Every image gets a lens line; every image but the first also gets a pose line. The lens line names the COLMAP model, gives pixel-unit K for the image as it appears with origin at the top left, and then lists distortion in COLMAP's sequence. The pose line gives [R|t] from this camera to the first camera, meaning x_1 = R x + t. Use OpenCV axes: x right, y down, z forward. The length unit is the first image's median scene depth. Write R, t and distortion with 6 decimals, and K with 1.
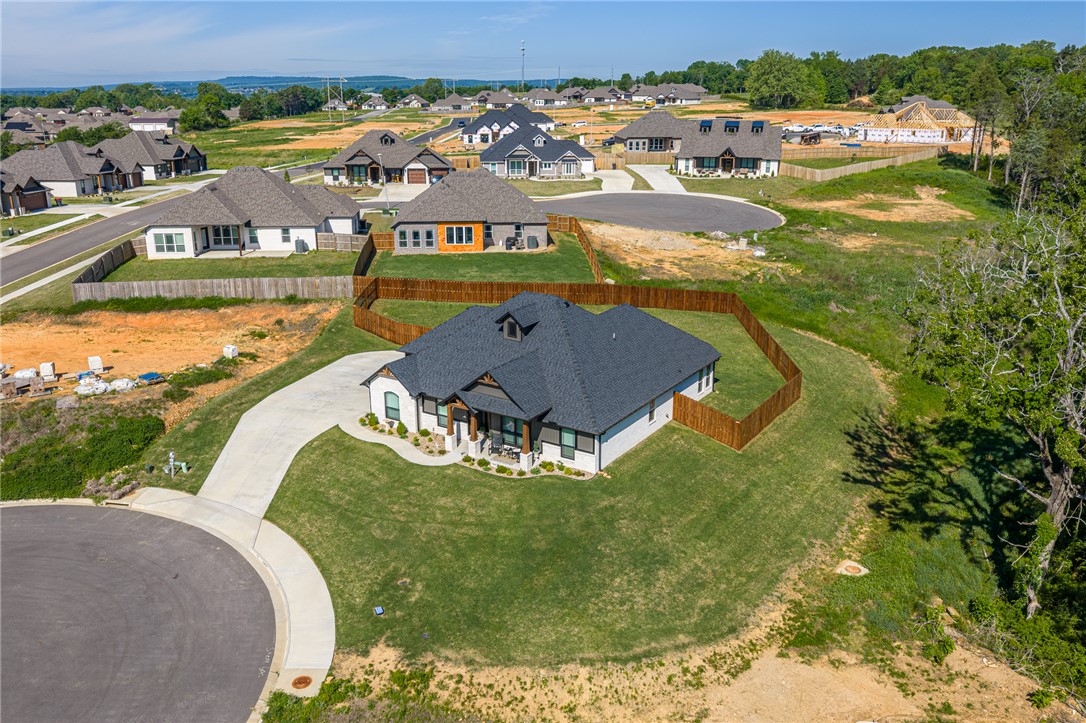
lens RADIAL K [[898.6, 0, 544.1], [0, 898.6, 363.2], [0, 0, 1]] dist [0.018508, -0.032737]
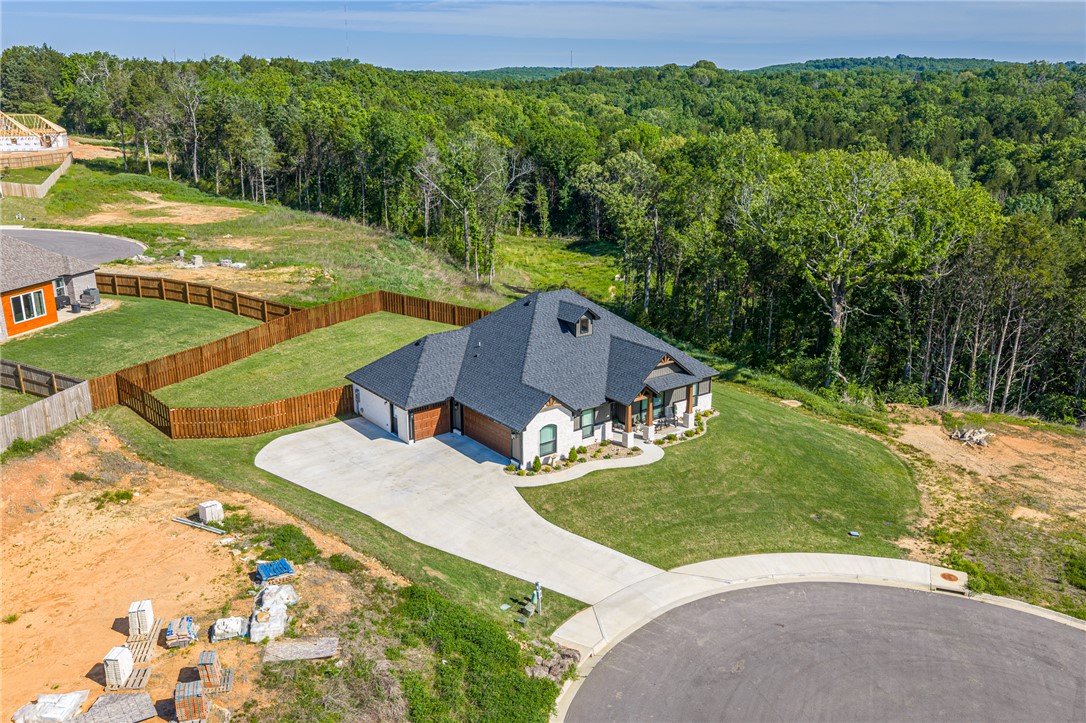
lens RADIAL K [[898.6, 0, 546.2], [0, 898.6, 363.3], [0, 0, 1]] dist [0.018508, -0.032737]
pose [[0.338690, -0.272806, 0.900481, -0.698457], [0.276677, 0.943608, 0.181807, -0.138474], [-0.899299, 0.187566, 0.395069, 0.452459]]
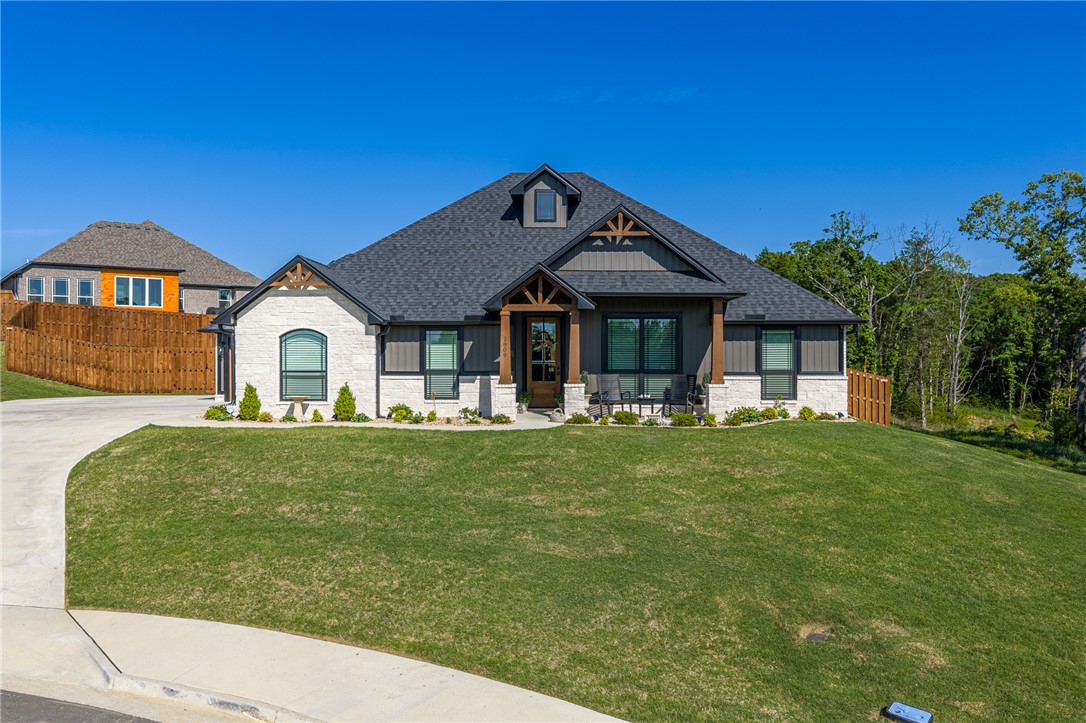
lens RADIAL K [[898.6, 0, 546.3], [0, 898.6, 361.7], [0, 0, 1]] dist [0.018508, -0.032737]
pose [[0.854841, -0.000687, 0.518889, -0.208710], [0.153158, 0.955780, -0.251053, 0.121373], [-0.495771, 0.294083, 0.817145, 0.434277]]
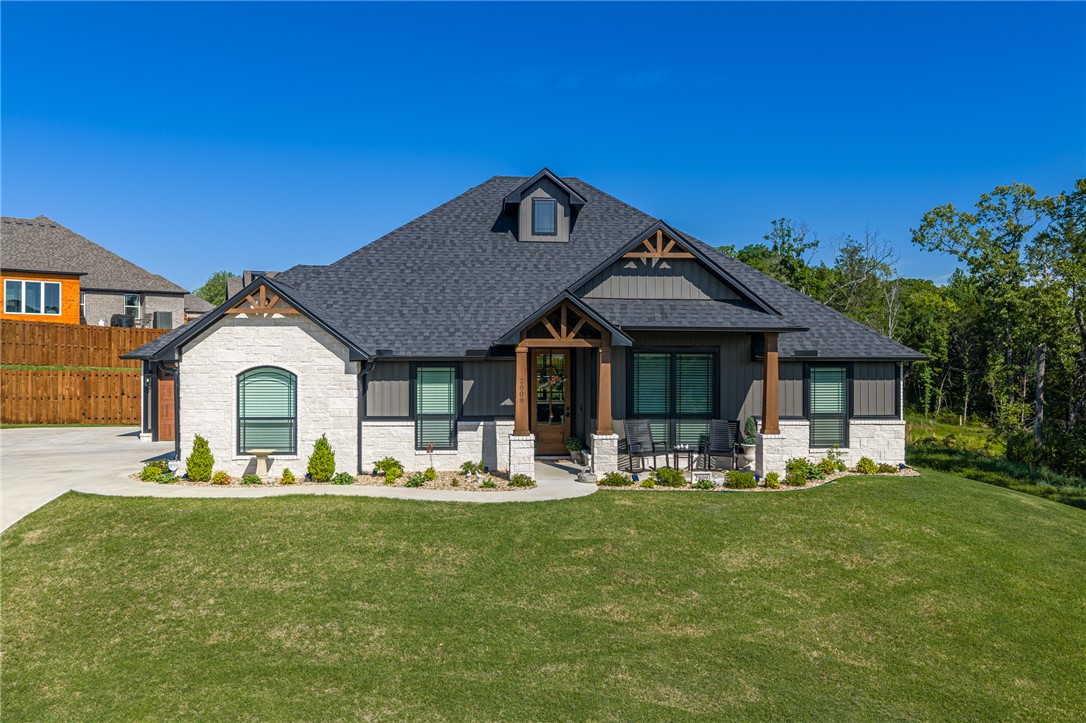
lens RADIAL K [[898.6, 0, 547.2], [0, 898.6, 363.1], [0, 0, 1]] dist [0.018508, -0.032737]
pose [[0.796497, -0.001402, 0.604641, -0.208961], [0.176493, 0.956986, -0.230277, 0.091626], [-0.578310, 0.290129, 0.762484, 0.487207]]
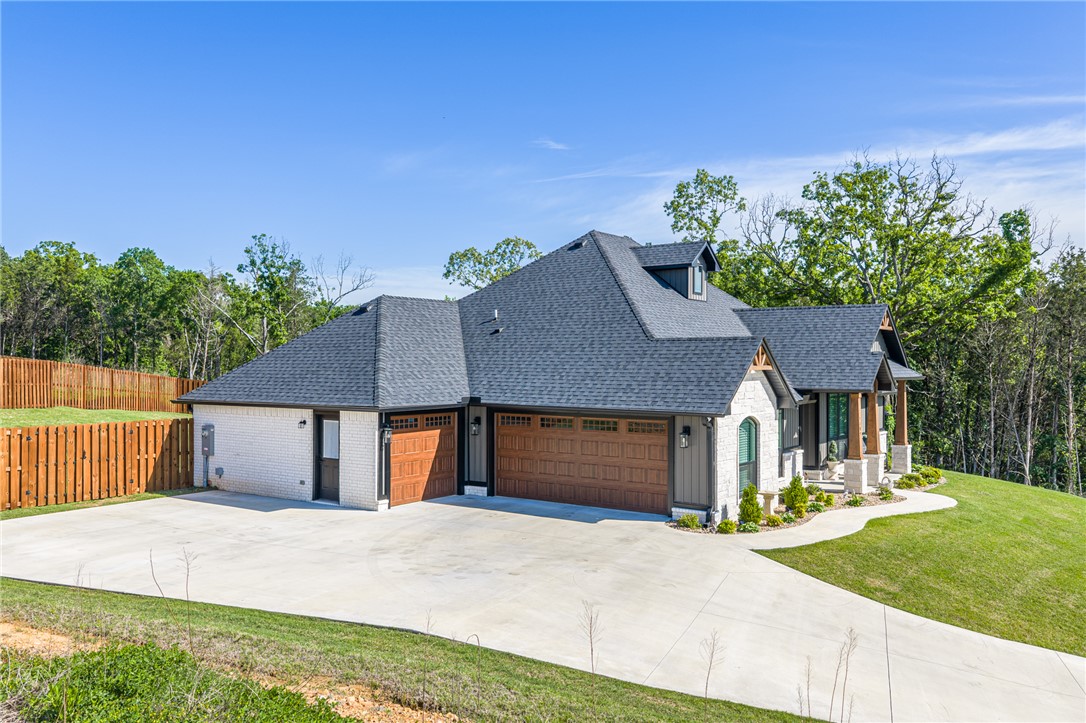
lens RADIAL K [[898.6, 0, 546.8], [0, 898.6, 365.4], [0, 0, 1]] dist [0.018508, -0.032737]
pose [[0.045465, -0.003355, 0.998960, -0.395918], [0.293238, 0.955986, -0.010135, -0.007152], [-0.954958, 0.293394, 0.044448, 0.759175]]
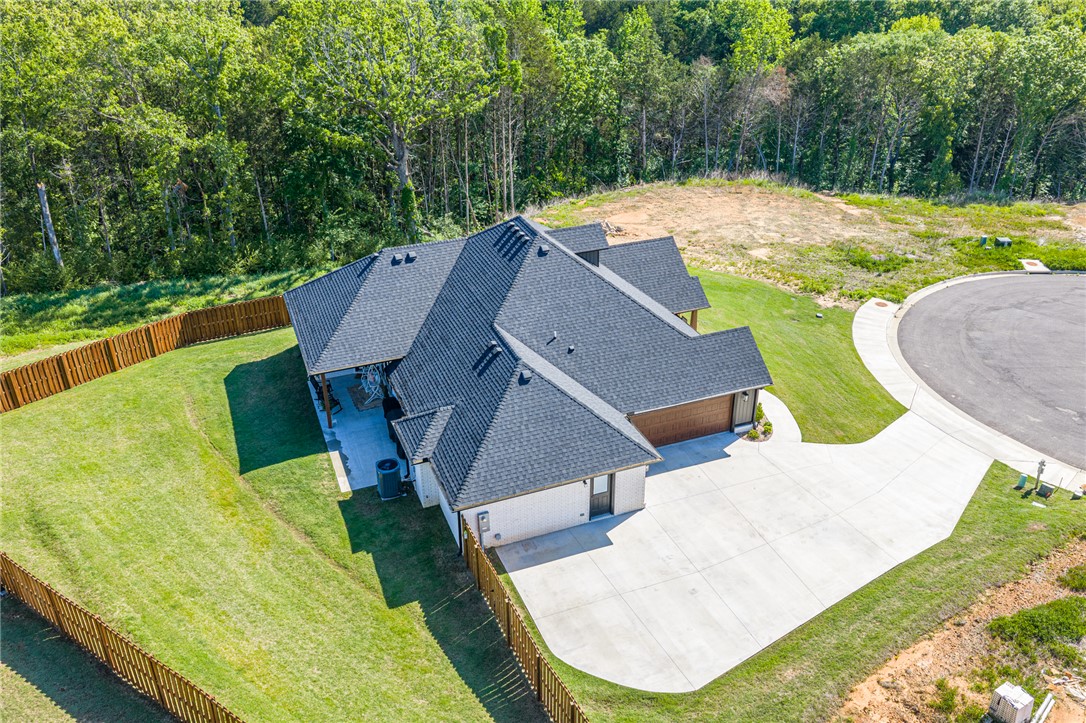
lens RADIAL K [[898.6, 0, 545.7], [0, 898.6, 362.8], [0, 0, 1]] dist [0.018508, -0.032737]
pose [[-0.810518, -0.277587, 0.515758, -0.298718], [0.180288, 0.719571, 0.670606, -0.343416], [-0.557276, 0.636524, -0.533180, 1.052534]]
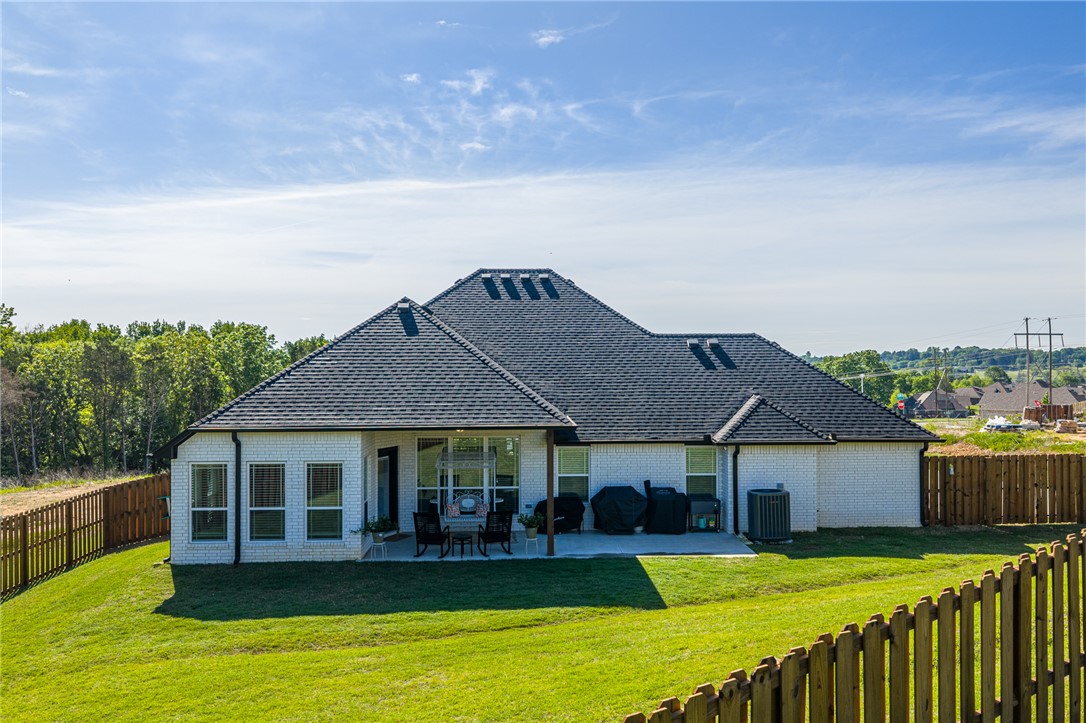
lens RADIAL K [[898.6, 0, 550.6], [0, 898.6, 359.5], [0, 0, 1]] dist [0.018508, -0.032737]
pose [[-0.820370, 0.003996, -0.571819, 0.214277], [-0.163332, 0.956679, 0.241013, -0.118243], [0.548010, 0.291117, -0.784179, 1.069643]]
